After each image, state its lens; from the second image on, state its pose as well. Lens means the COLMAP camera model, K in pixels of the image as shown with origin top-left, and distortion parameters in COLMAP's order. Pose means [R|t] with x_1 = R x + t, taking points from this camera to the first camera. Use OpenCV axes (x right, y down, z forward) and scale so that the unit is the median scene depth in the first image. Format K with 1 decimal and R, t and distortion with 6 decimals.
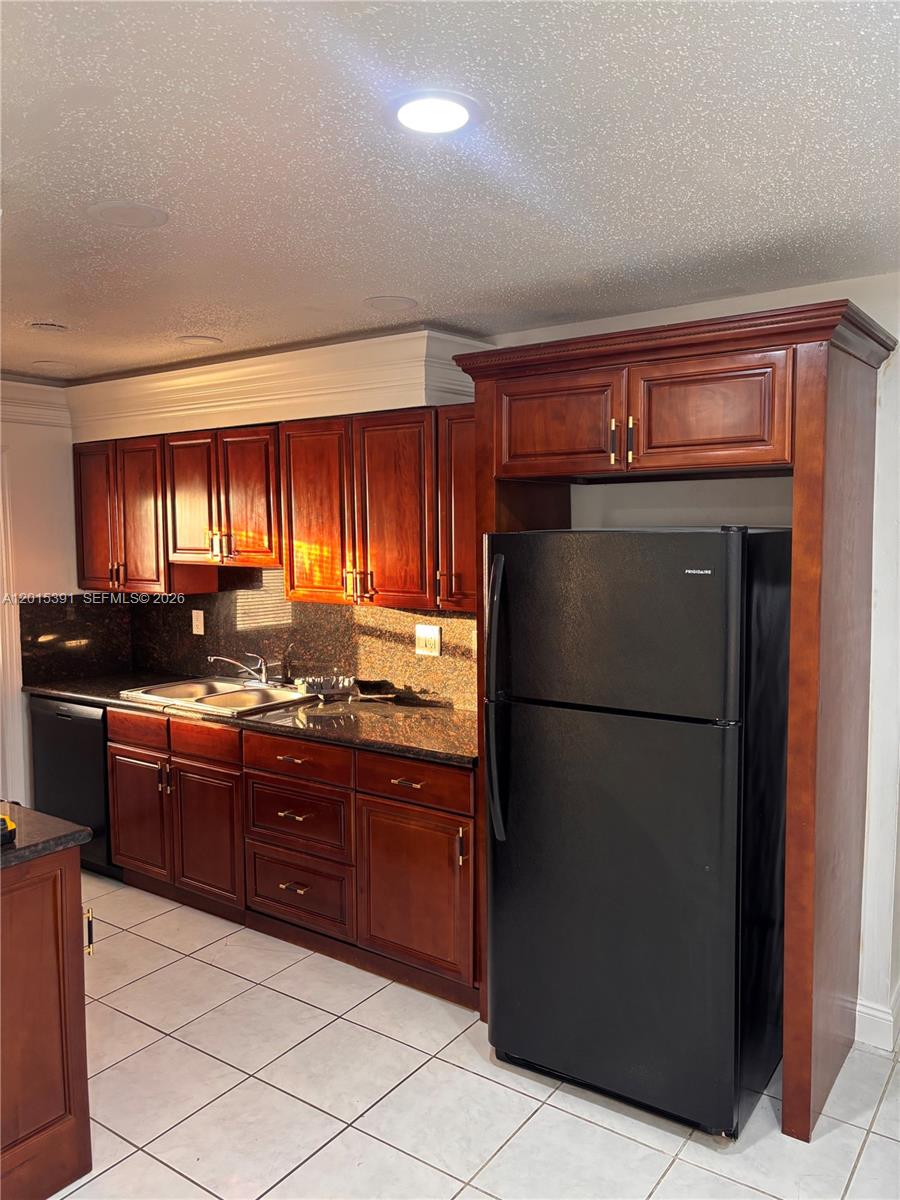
lens RADIAL K [[907.0, 0, 458.9], [0, 907.0, 611.0], [0, 0, 1]] dist [0.088464, -0.185306]
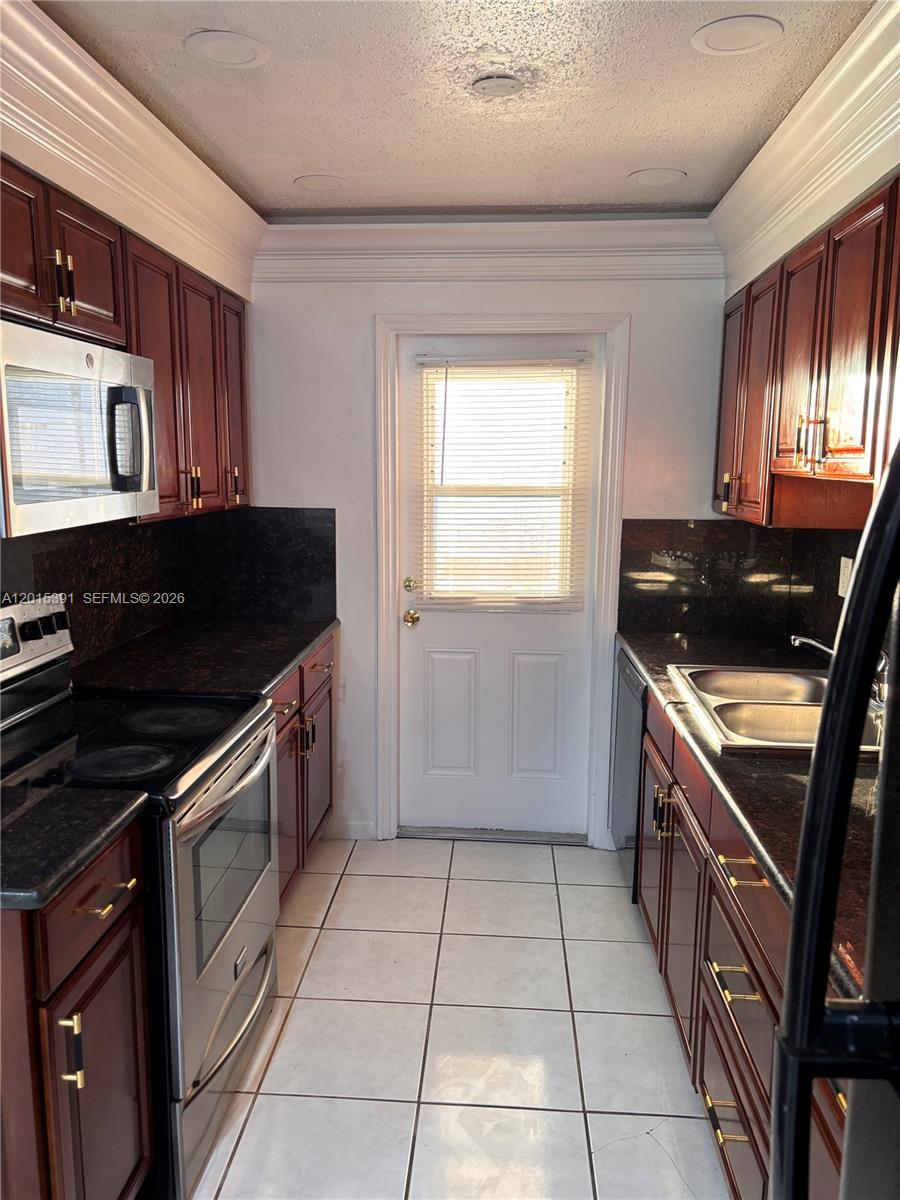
lens RADIAL K [[917.3, 0, 450.8], [0, 917.3, 614.7], [0, 0, 1]] dist [0.088811, -0.196746]
pose [[0.521442, 0.152780, -0.839498, 0.115035], [-0.093808, 0.988141, 0.121563, -0.016190], [0.848115, 0.015364, 0.529590, 0.537649]]
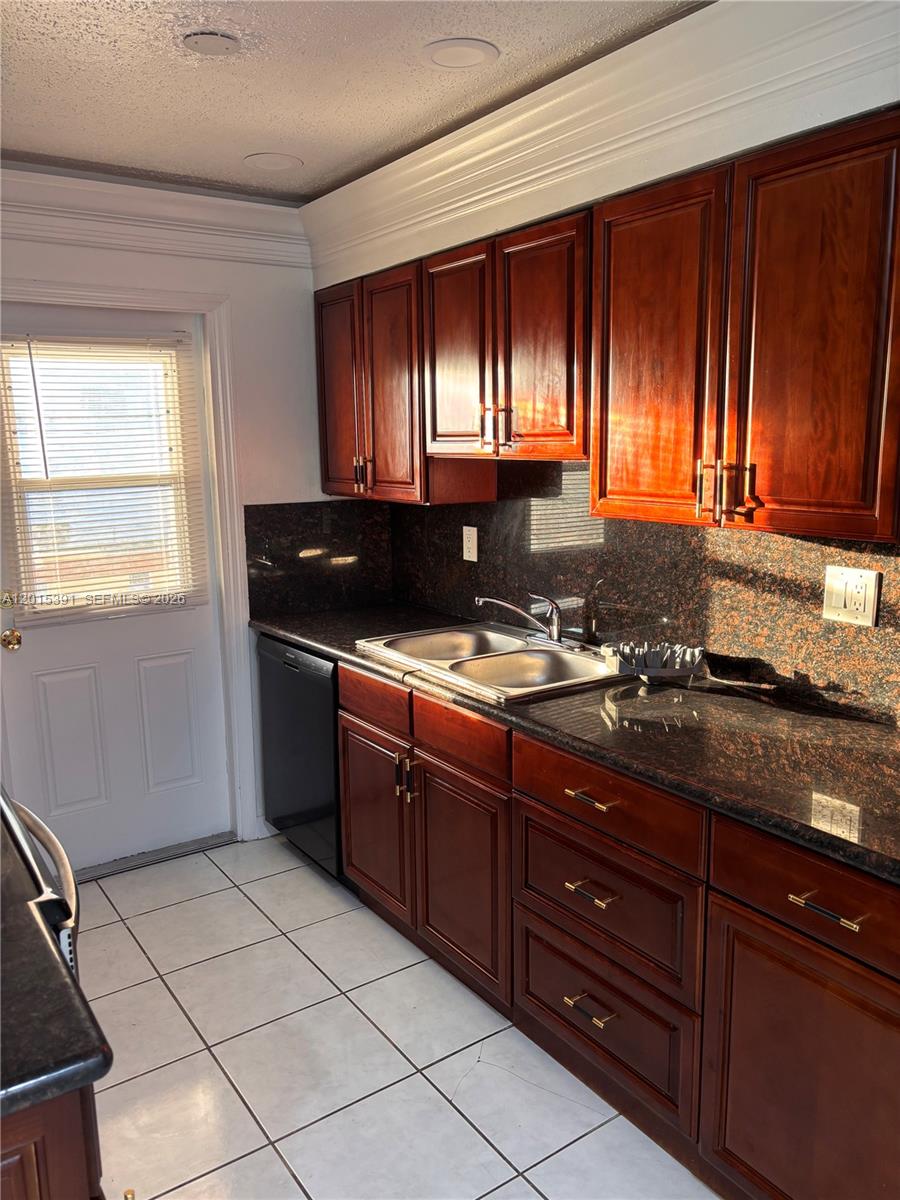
lens RADIAL K [[907.0, 0, 458.9], [0, 907.0, 611.0], [0, 0, 1]] dist [0.088464, -0.185306]
pose [[0.942274, 0.055754, -0.330167, -0.069897], [-0.023300, 0.994568, 0.101451, -0.008011], [0.334030, -0.087902, 0.938455, 0.395577]]
